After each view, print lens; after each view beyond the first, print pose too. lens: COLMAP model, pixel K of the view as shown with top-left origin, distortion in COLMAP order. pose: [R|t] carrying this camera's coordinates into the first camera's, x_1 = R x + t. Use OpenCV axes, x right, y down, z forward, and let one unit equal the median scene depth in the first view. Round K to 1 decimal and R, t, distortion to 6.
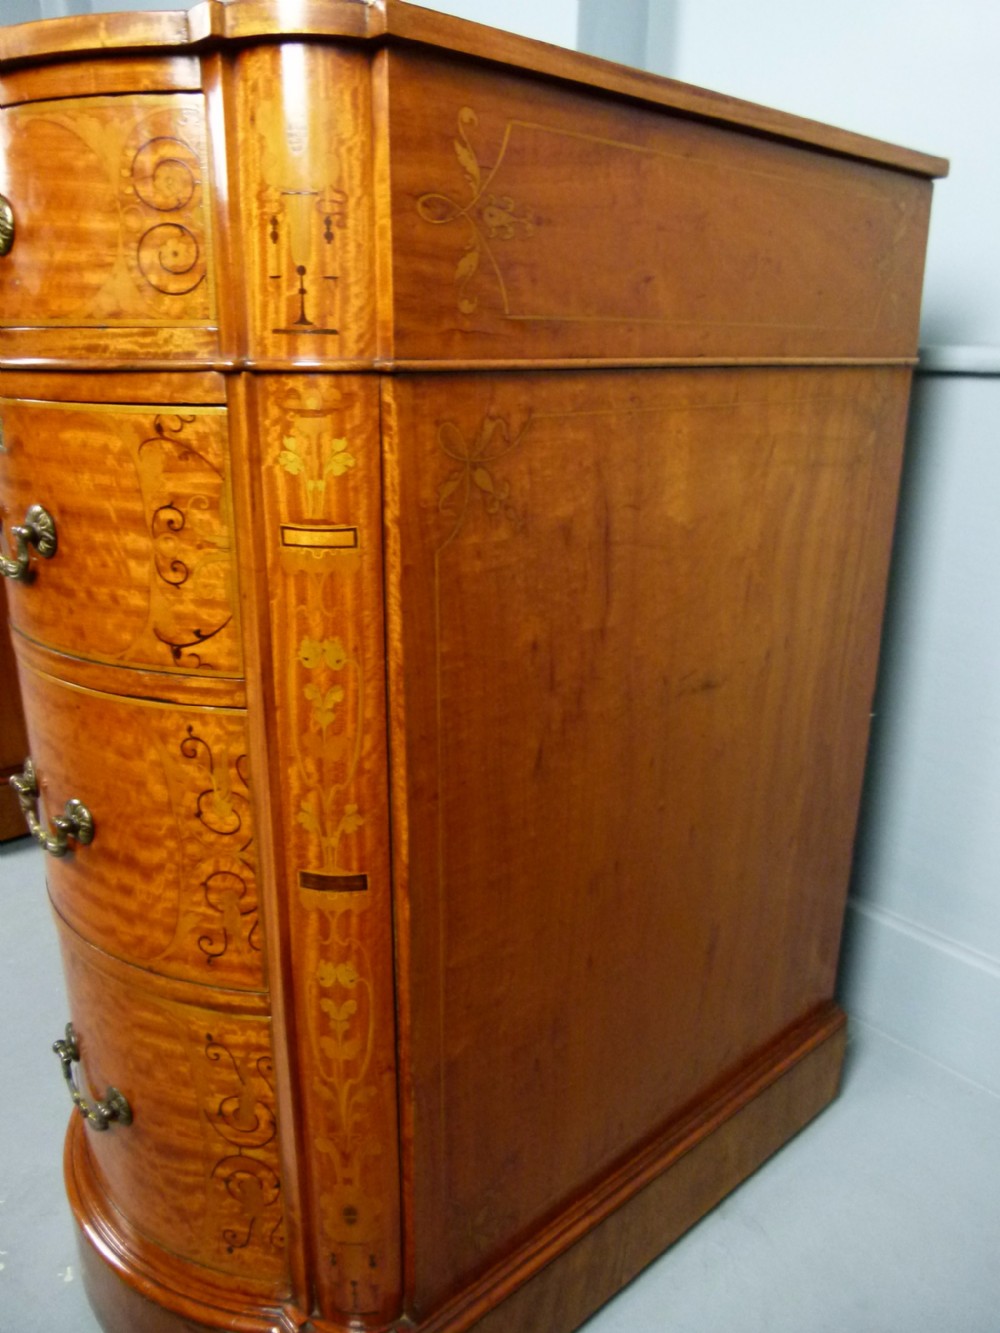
lens RADIAL K [[1022.1, 0, 494.1], [0, 1022.1, 682.4], [0, 0, 1]] dist [-0.021785, 0.026762]
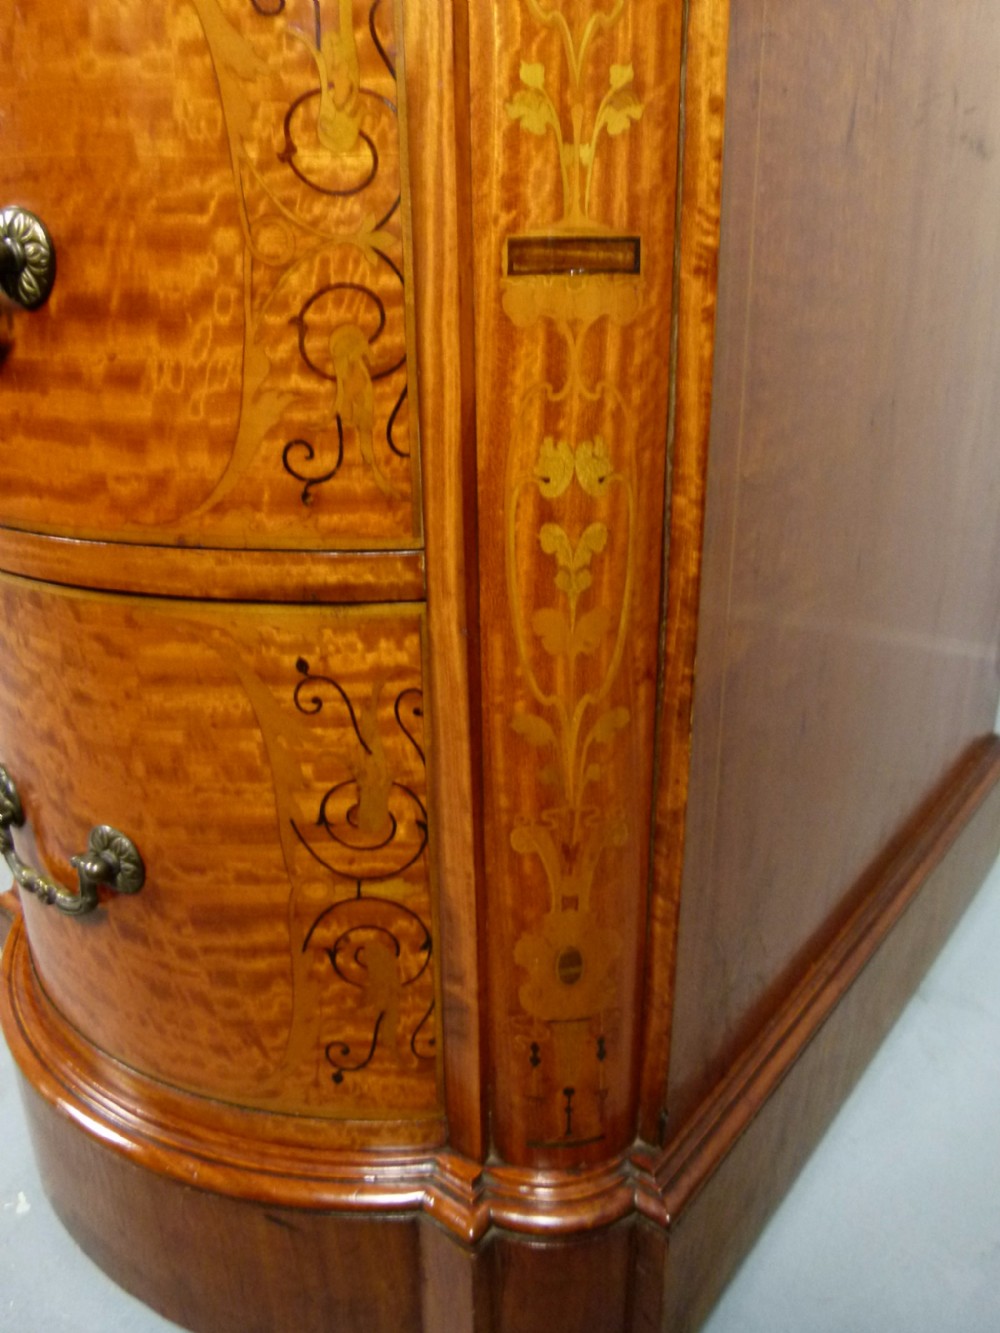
lens RADIAL K [[1082.6, 0, 539.1], [0, 1082.6, 628.3], [0, 0, 1]] dist [-0.040102, 0.026724]
pose [[0.984455, -0.081225, 0.155729, -0.249444], [0.078210, 0.996613, 0.025404, 0.331683], [-0.157265, -0.012830, 0.987473, 0.424143]]
